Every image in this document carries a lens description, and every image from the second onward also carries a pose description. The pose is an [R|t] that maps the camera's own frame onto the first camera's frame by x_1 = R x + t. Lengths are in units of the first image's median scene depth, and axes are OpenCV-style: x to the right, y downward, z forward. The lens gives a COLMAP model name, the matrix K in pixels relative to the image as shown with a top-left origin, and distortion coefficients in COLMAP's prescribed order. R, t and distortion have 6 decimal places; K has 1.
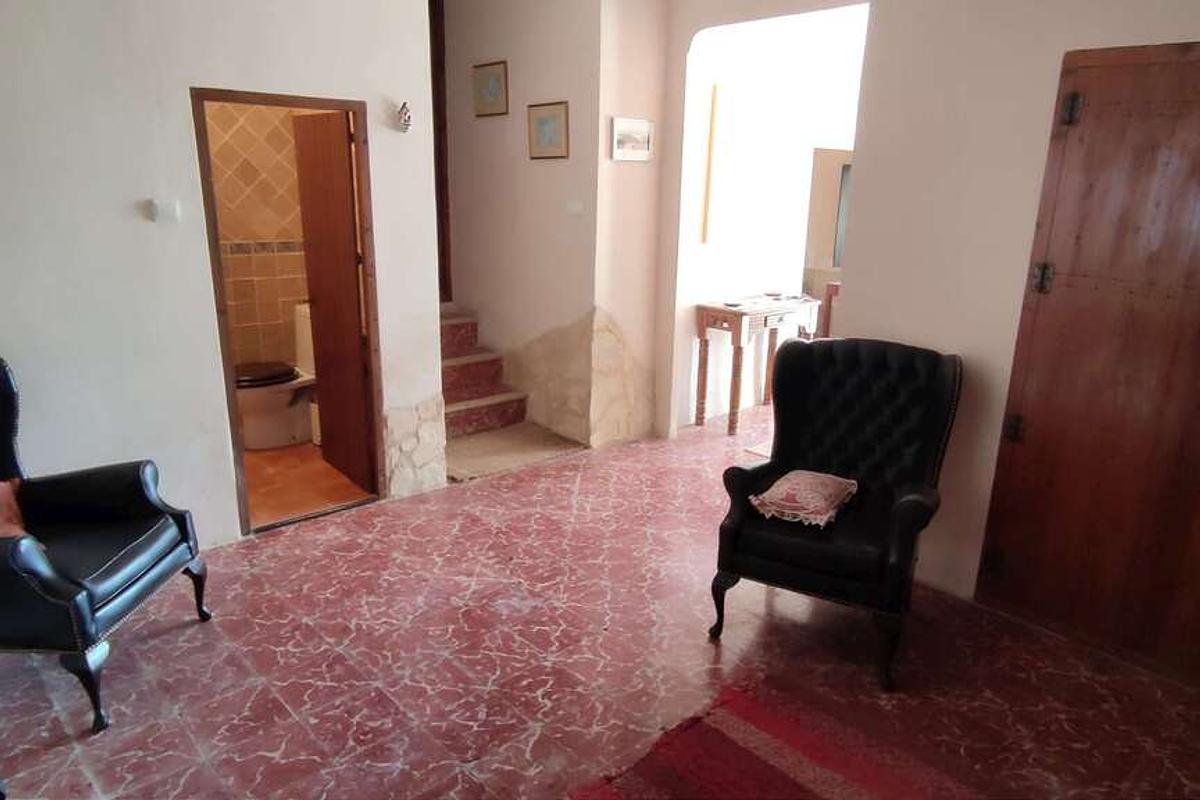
lens RADIAL K [[809.5, 0, 604.8], [0, 809.5, 401.3], [0, 0, 1]] dist [0.039042, -0.051090]
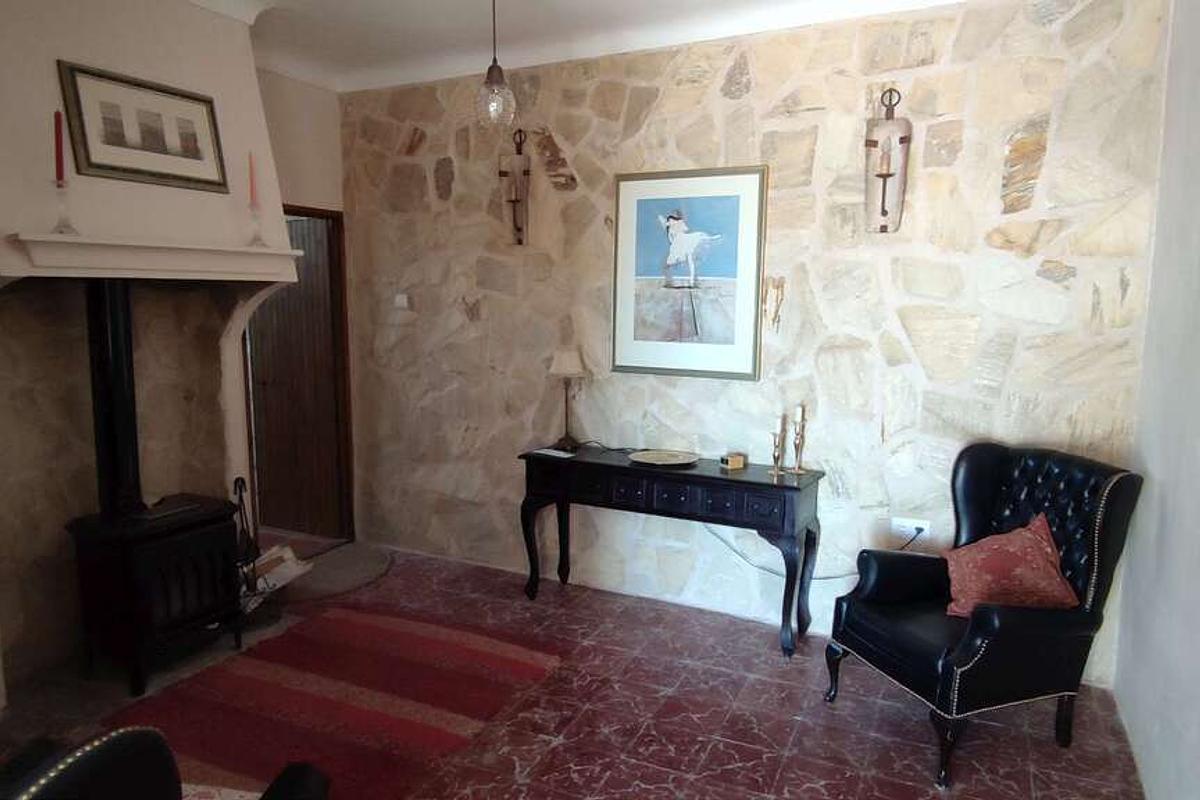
lens RADIAL K [[808.6, 0, 603.9], [0, 808.6, 403.8], [0, 0, 1]] dist [0.000157, -0.002065]
pose [[-0.928043, 0.024571, -0.371663, 0.208377], [-0.123475, 0.921106, 0.369213, -0.490555], [0.351412, 0.388537, -0.851791, 1.786484]]
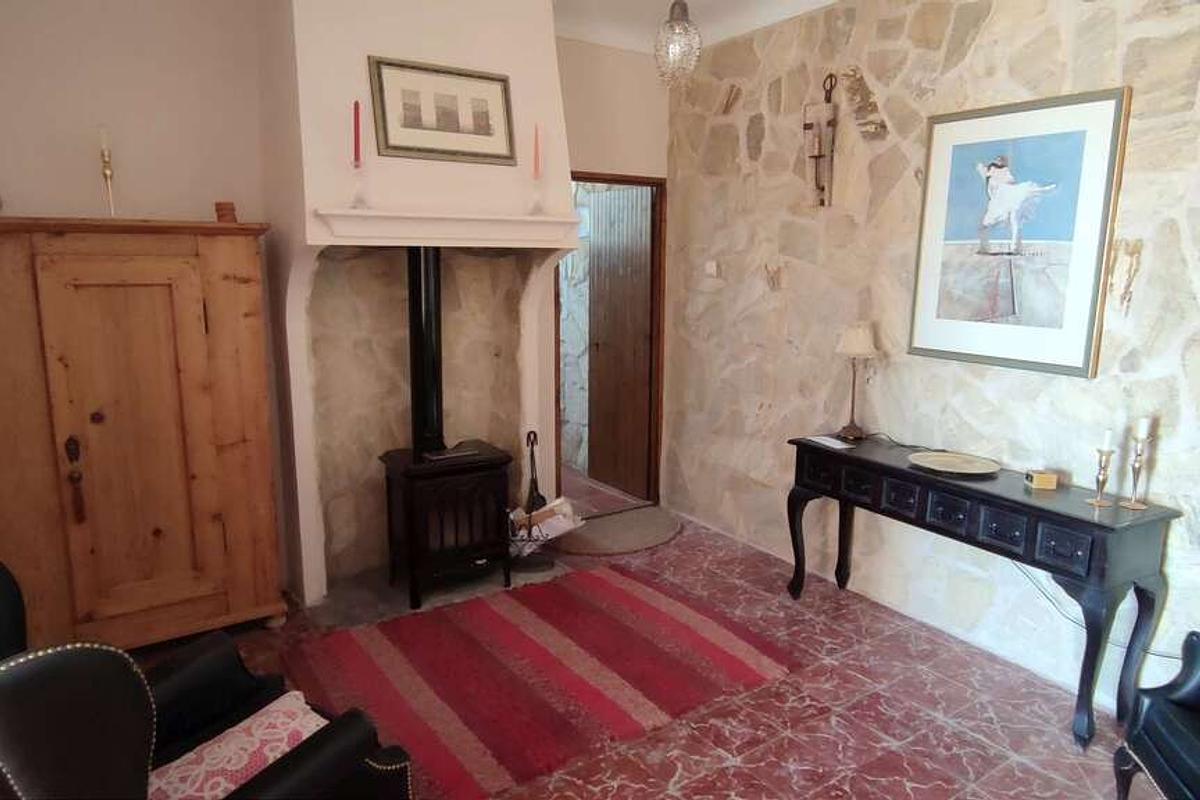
lens RADIAL K [[809.5, 0, 604.8], [0, 809.5, 401.3], [0, 0, 1]] dist [0.039042, -0.051090]
pose [[-0.988435, -0.053778, 0.141789, -0.119459], [0.013088, 0.901266, 0.433069, -0.484764], [-0.151079, 0.429917, -0.890139, 1.721883]]
